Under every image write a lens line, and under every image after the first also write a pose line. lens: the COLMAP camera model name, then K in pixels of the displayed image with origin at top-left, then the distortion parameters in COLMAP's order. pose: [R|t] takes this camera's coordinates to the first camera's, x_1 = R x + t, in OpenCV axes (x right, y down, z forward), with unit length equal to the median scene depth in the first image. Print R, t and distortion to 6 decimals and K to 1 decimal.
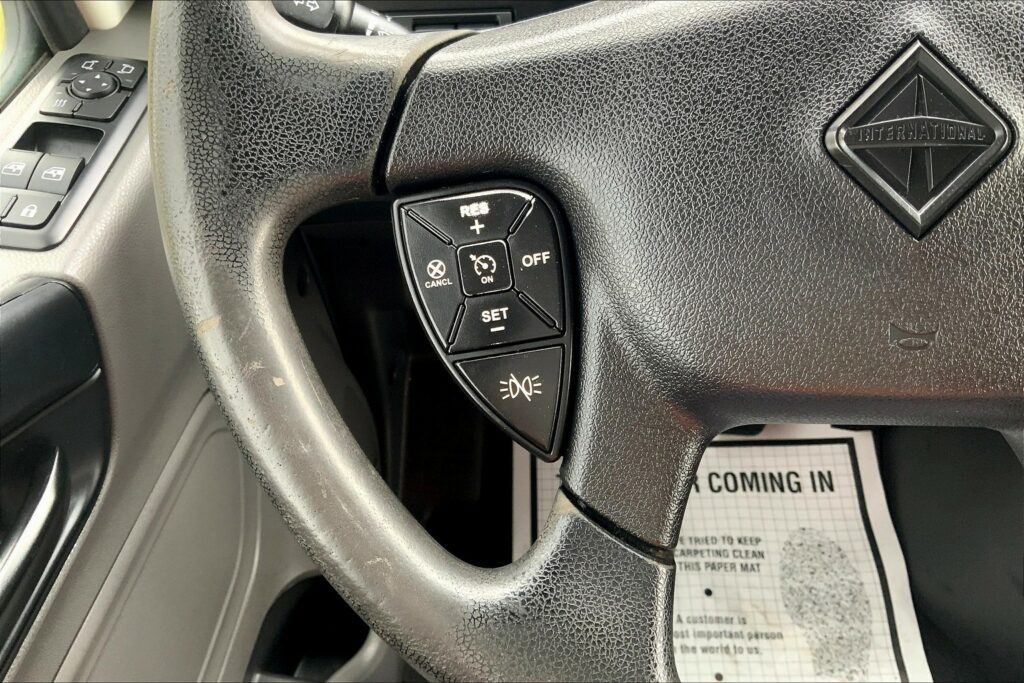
lens RADIAL K [[851.0, 0, 512.0], [0, 851.0, 341.5], [0, 0, 1]] dist [0.128036, -0.261907]
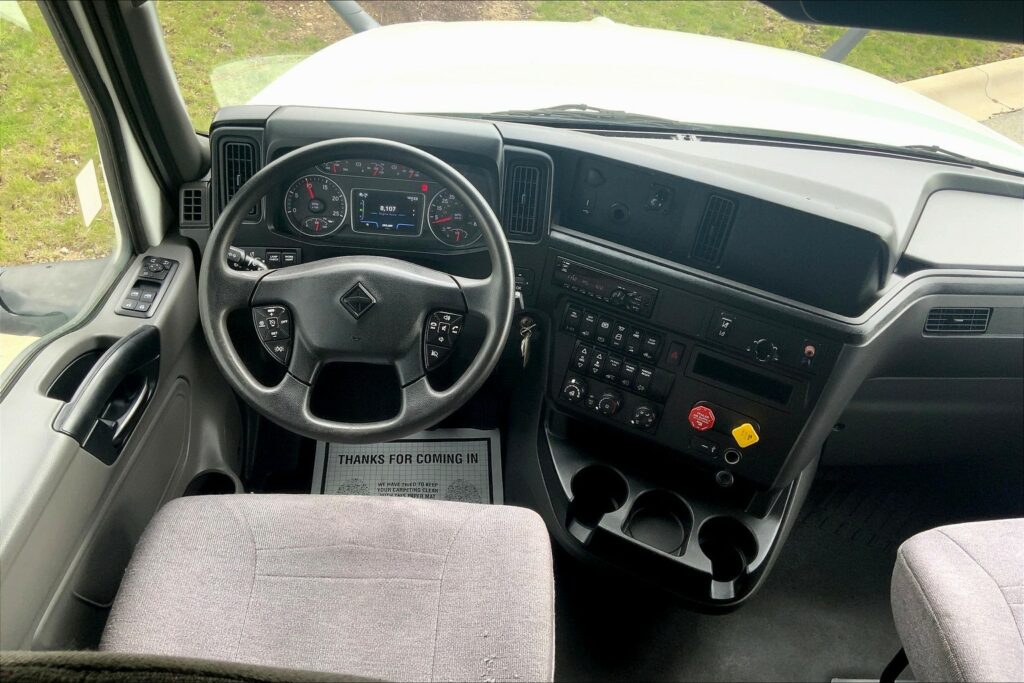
lens RADIAL K [[851.0, 0, 512.0], [0, 851.0, 341.5], [0, 0, 1]] dist [0.128036, -0.261907]
pose [[0.989350, 0.038840, 0.140277, 0.173662], [-0.018822, 0.989787, -0.141307, 0.185392], [-0.144332, 0.137161, 0.979977, -1.070972]]
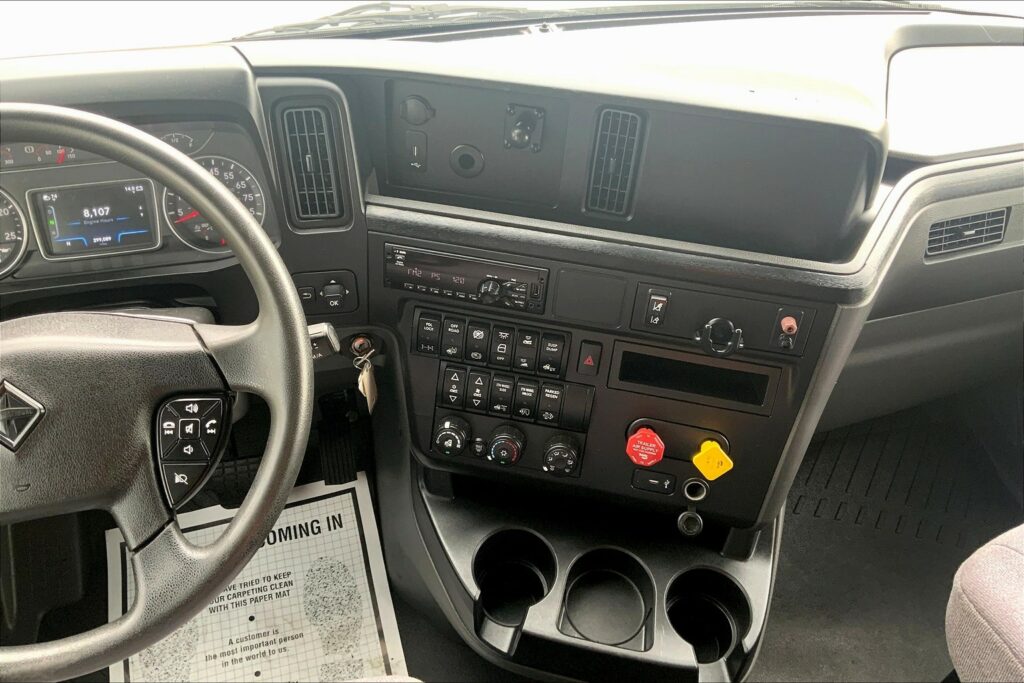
lens RADIAL K [[851.0, 0, 512.0], [0, 851.0, 341.5], [0, 0, 1]] dist [0.128036, -0.261907]
pose [[0.951482, -0.161192, 0.262105, 0.337471], [0.180693, 0.982168, -0.051919, -0.008649], [-0.249063, 0.096761, 0.963642, -0.536792]]
